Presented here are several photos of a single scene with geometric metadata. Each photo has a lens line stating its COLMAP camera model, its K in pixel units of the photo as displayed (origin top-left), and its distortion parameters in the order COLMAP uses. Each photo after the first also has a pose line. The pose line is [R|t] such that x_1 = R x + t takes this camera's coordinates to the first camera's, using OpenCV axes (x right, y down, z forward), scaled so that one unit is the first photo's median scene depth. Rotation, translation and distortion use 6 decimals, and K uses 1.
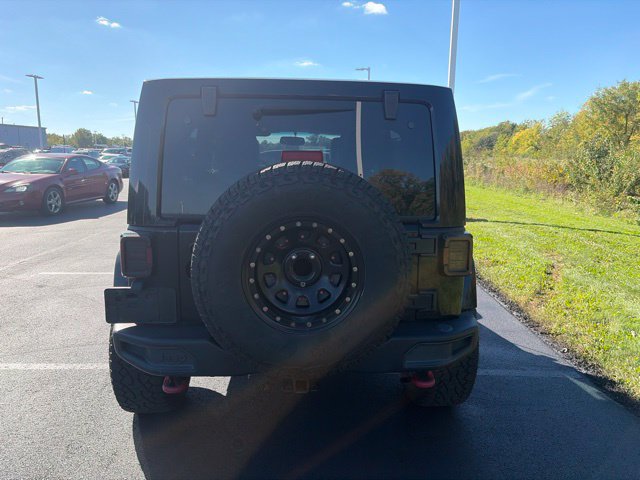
lens RADIAL K [[482.3, 0, 317.2], [0, 482.3, 243.1], [0, 0, 1]] dist [0.037195, -0.028593]
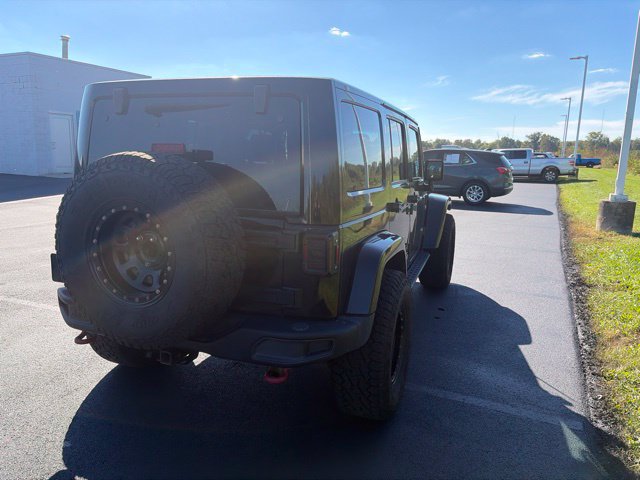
lens RADIAL K [[482.3, 0, 318.9], [0, 482.3, 246.9], [0, 0, 1]] dist [0.037195, -0.028593]
pose [[0.908431, 0.087365, -0.408804, 0.440339], [-0.084414, 0.996110, 0.025295, -0.008221], [0.409423, 0.011530, 0.912272, 0.084647]]
